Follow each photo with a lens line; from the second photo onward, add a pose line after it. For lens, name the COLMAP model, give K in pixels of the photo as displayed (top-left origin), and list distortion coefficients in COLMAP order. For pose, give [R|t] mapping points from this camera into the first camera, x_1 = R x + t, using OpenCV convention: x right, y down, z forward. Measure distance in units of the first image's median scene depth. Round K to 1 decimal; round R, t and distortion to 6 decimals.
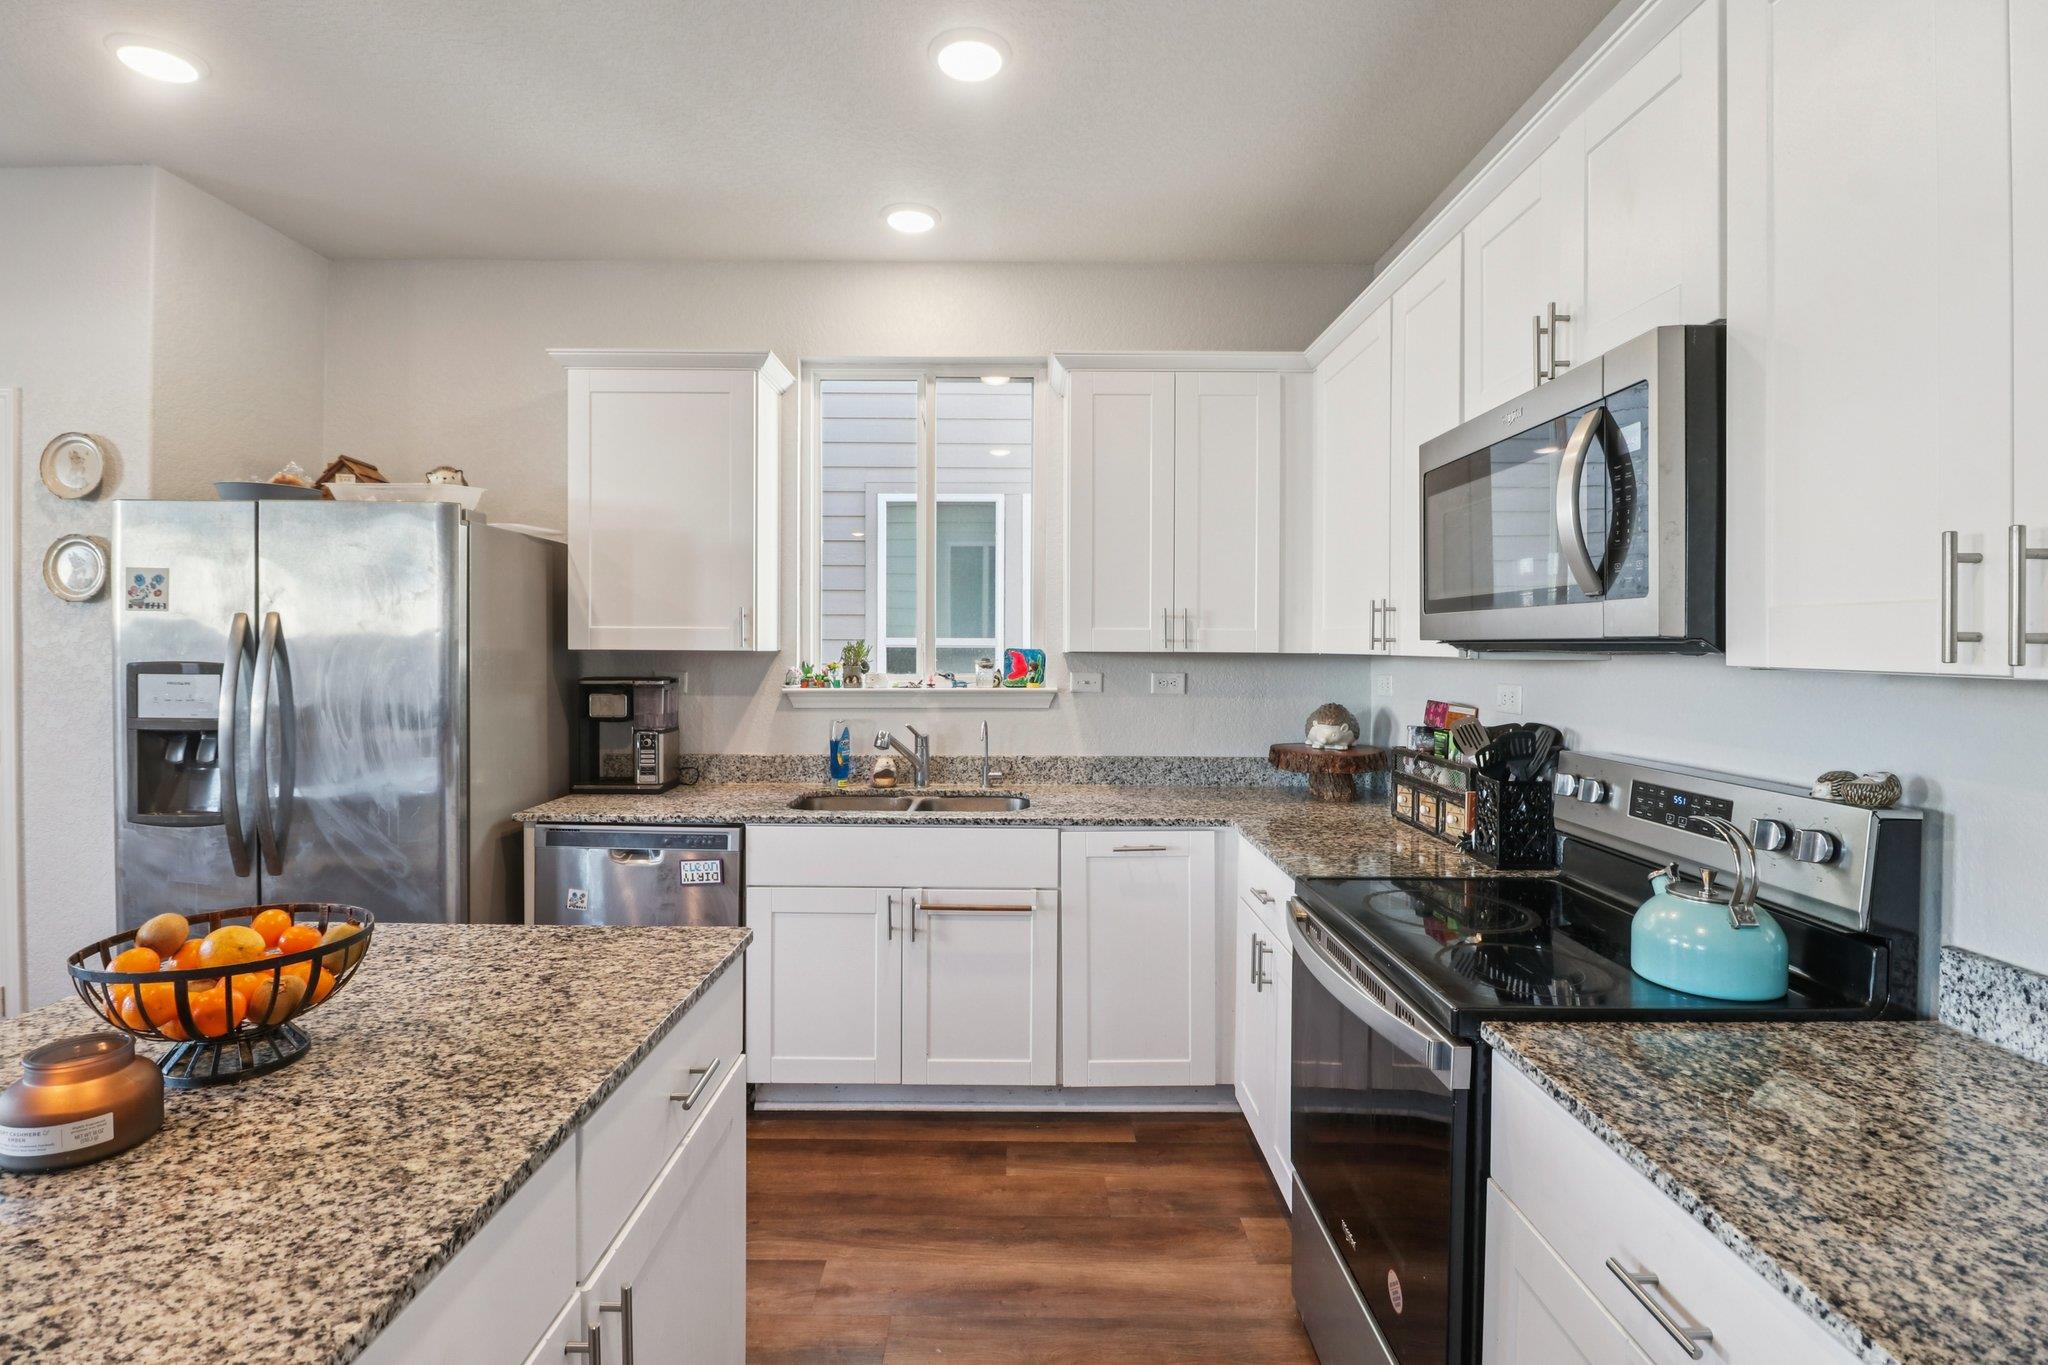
lens RADIAL K [[970.8, 0, 1023.8], [0, 970.8, 649.7], [0, 0, 1]] dist [-0.008804, -0.004439]
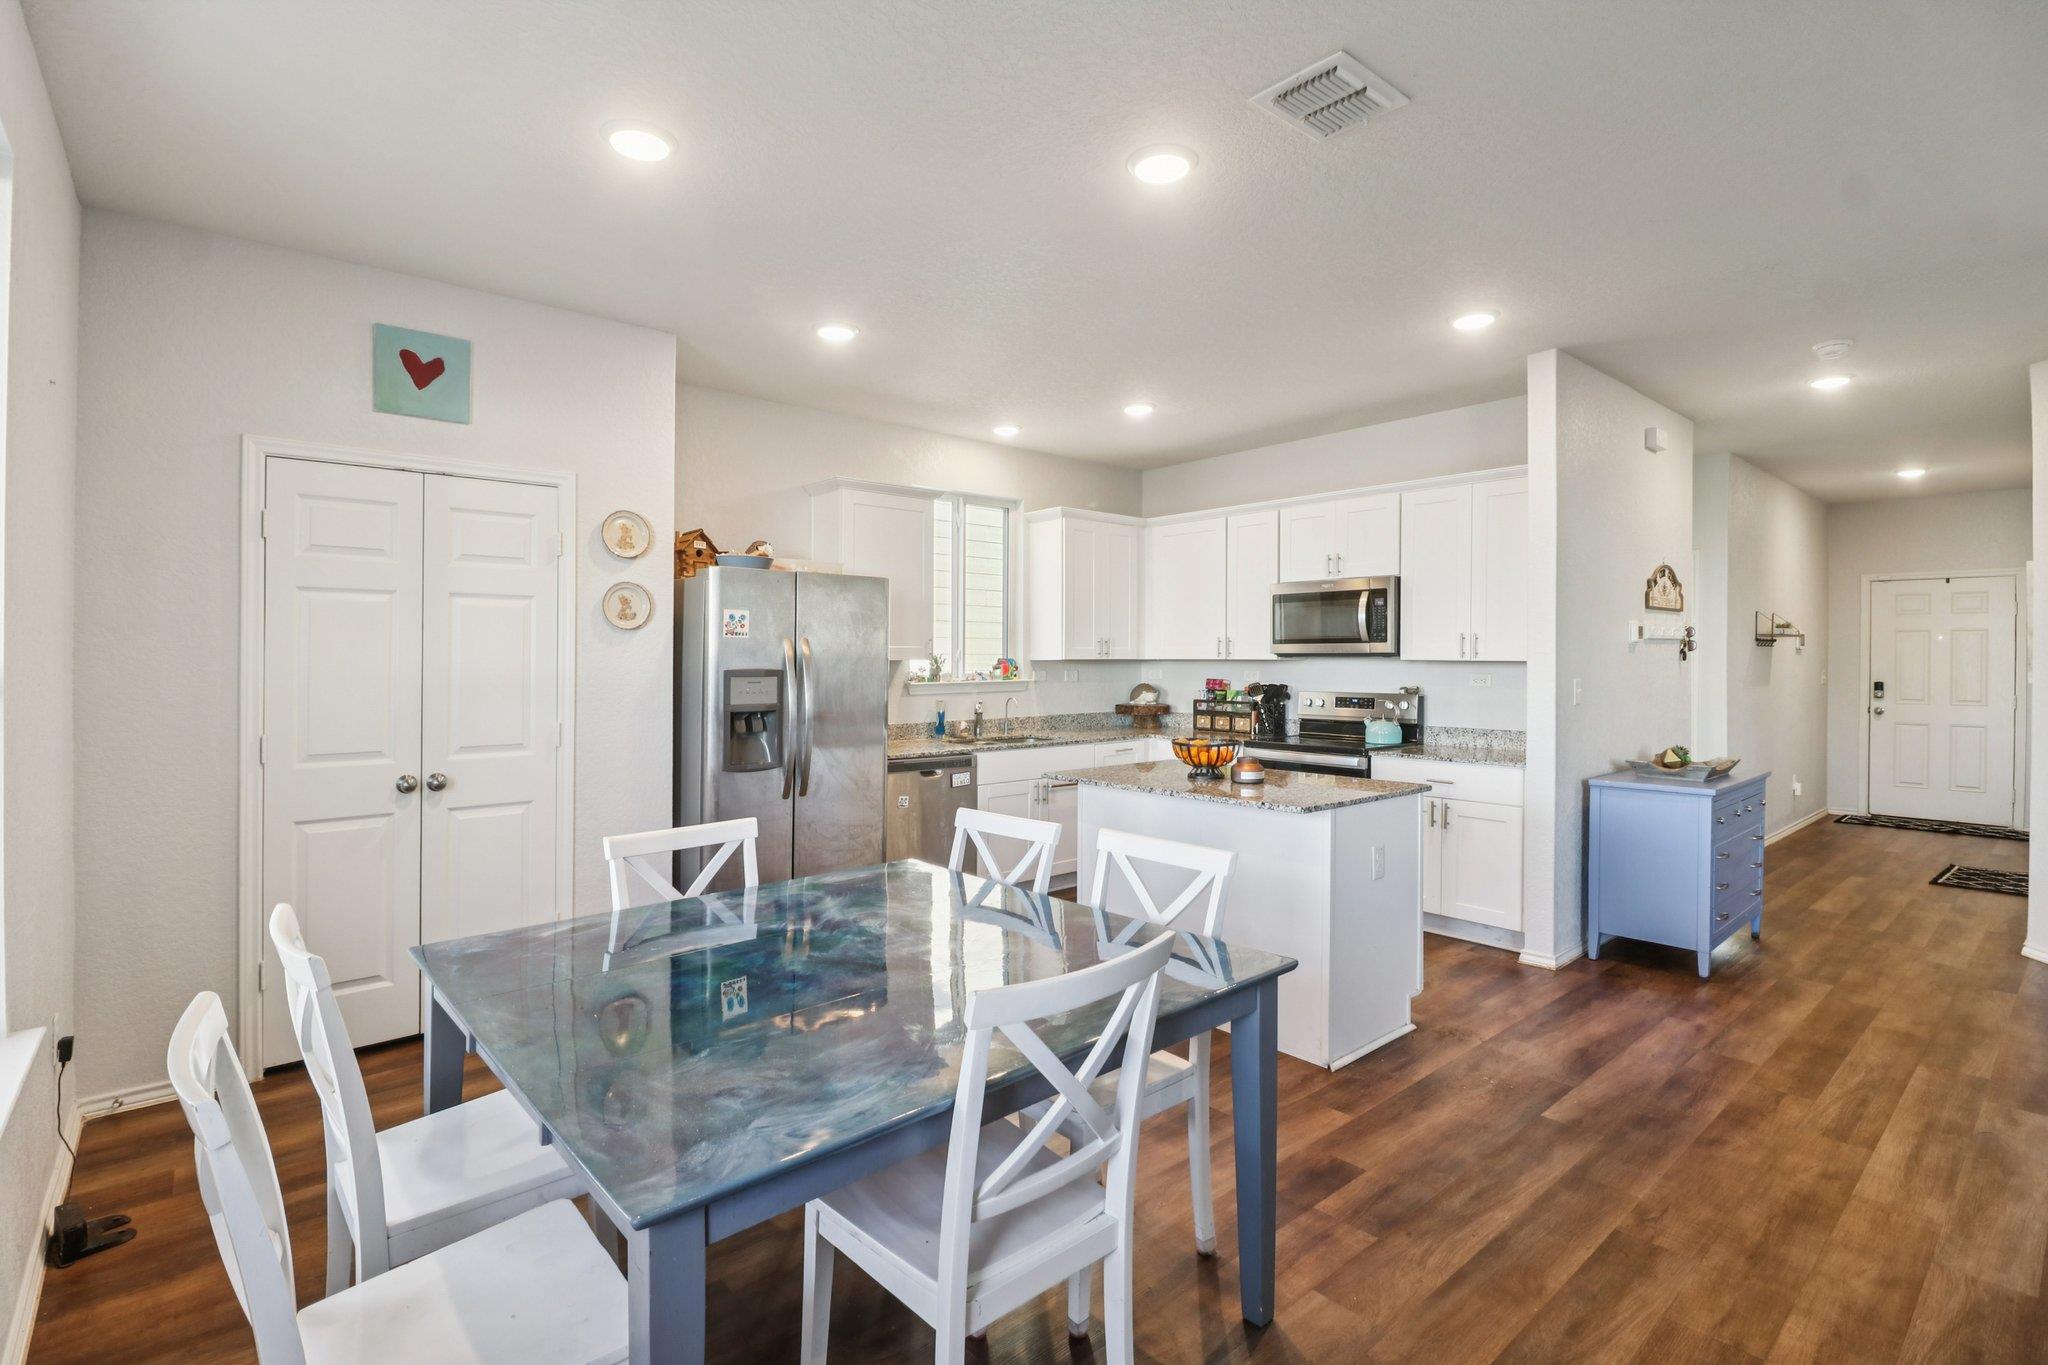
lens RADIAL K [[970.8, 0, 1039.6], [0, 970.8, 674.9], [0, 0, 1]] dist [-0.008804, -0.004439]
pose [[0.743882, -0.017679, 0.668077, -1.299680], [0.008376, 0.999818, 0.017132, -0.000896], [-0.668258, -0.007148, 0.743895, -0.425958]]
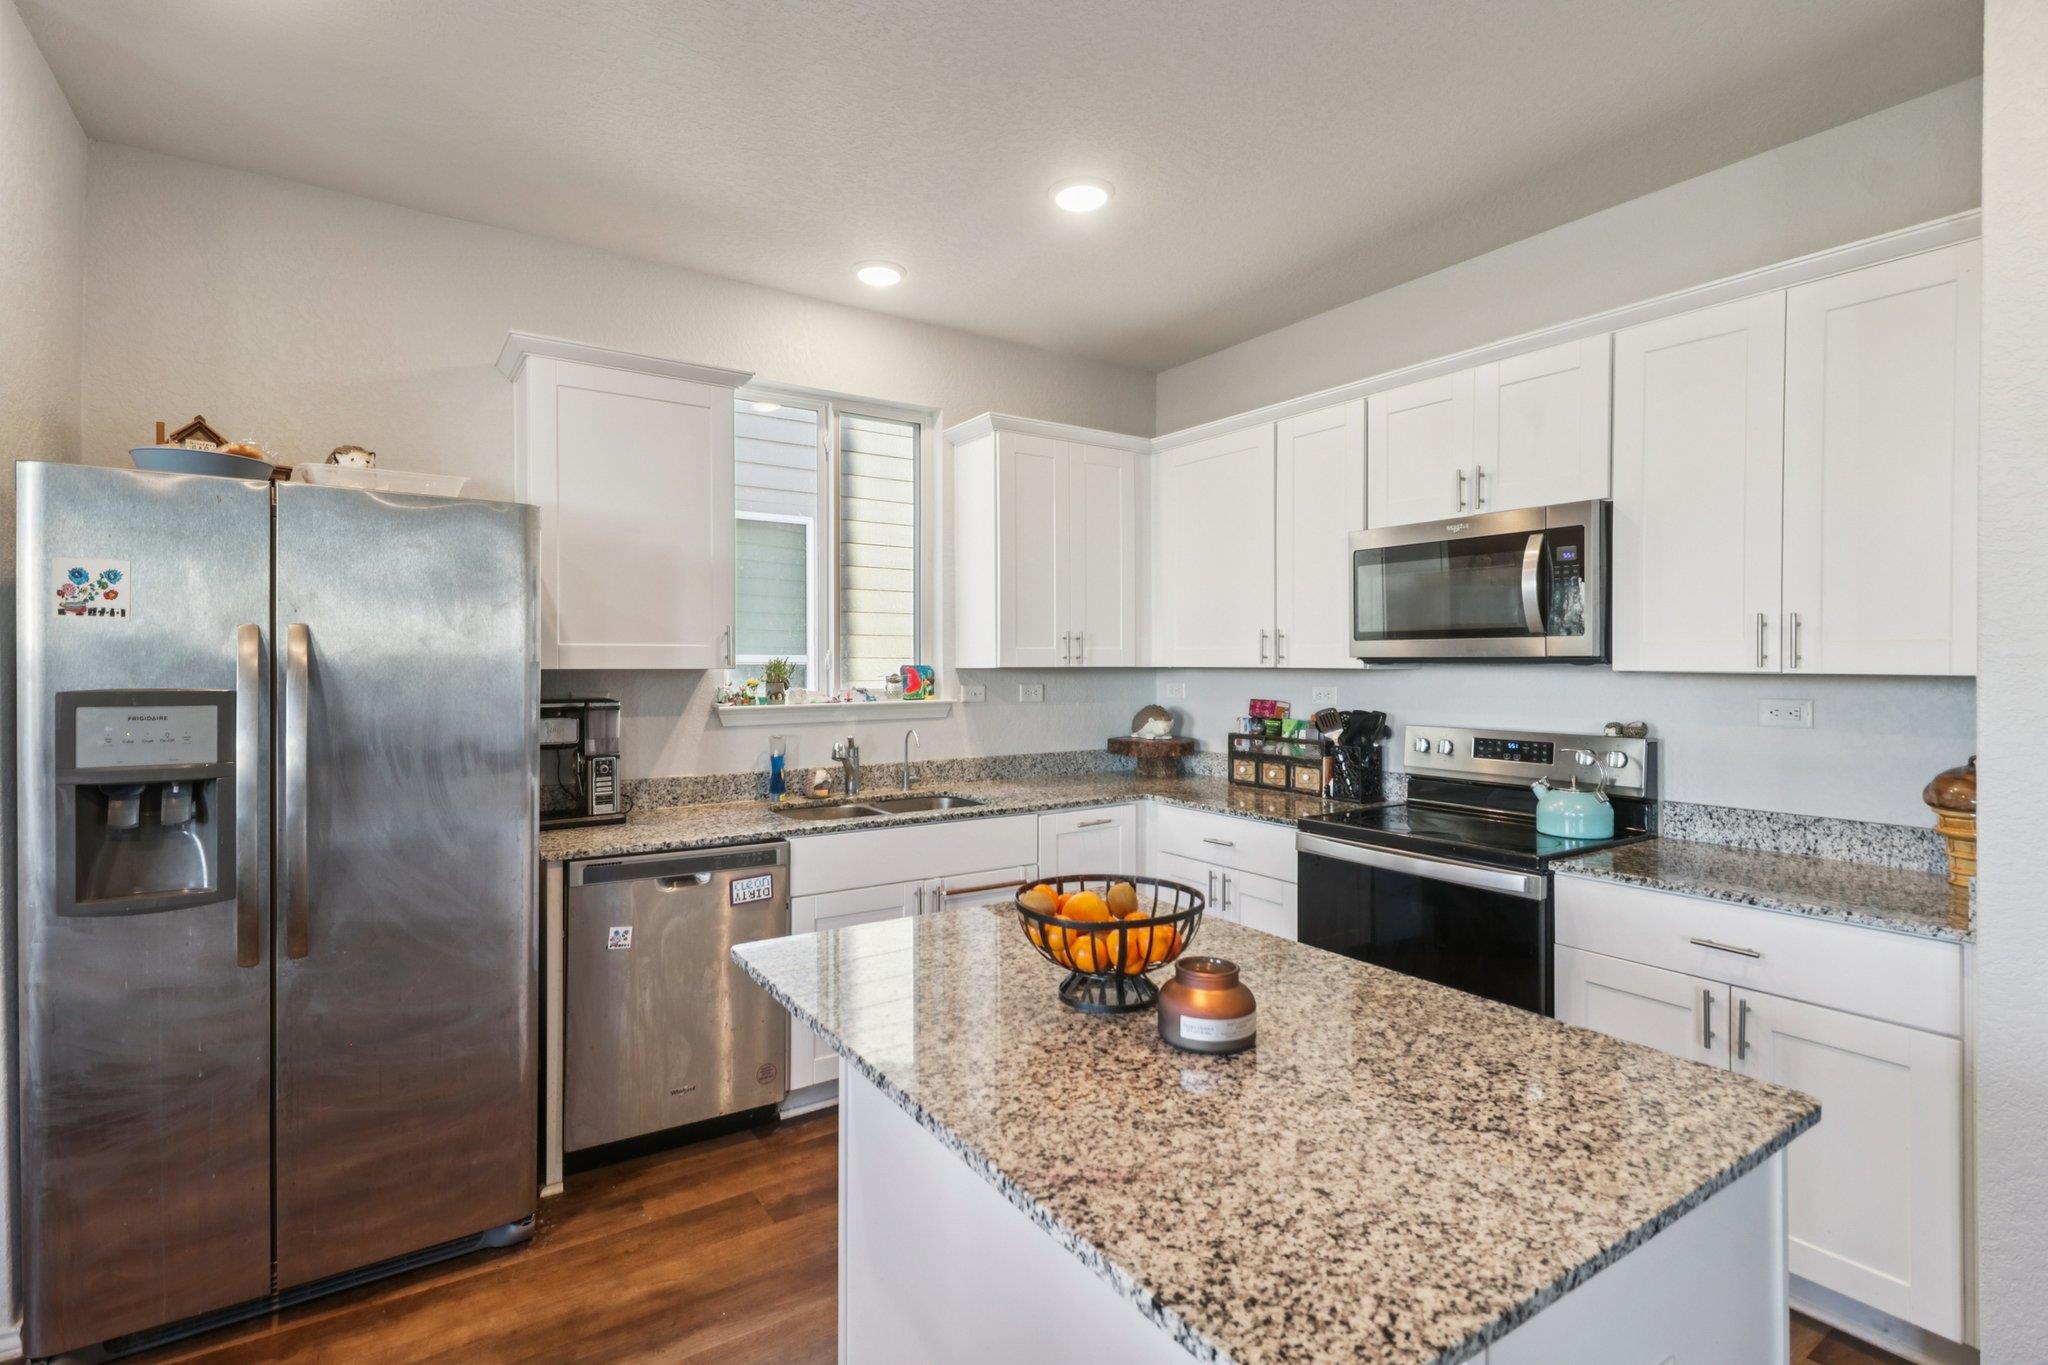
lens RADIAL K [[970.8, 0, 1027.3], [0, 970.8, 662.3], [0, 0, 1]] dist [-0.008804, -0.004439]
pose [[0.826011, -0.005179, 0.563630, -0.590914], [0.007001, 0.999975, -0.001072, -0.002668], [-0.563610, 0.004831, 0.826027, 0.005720]]
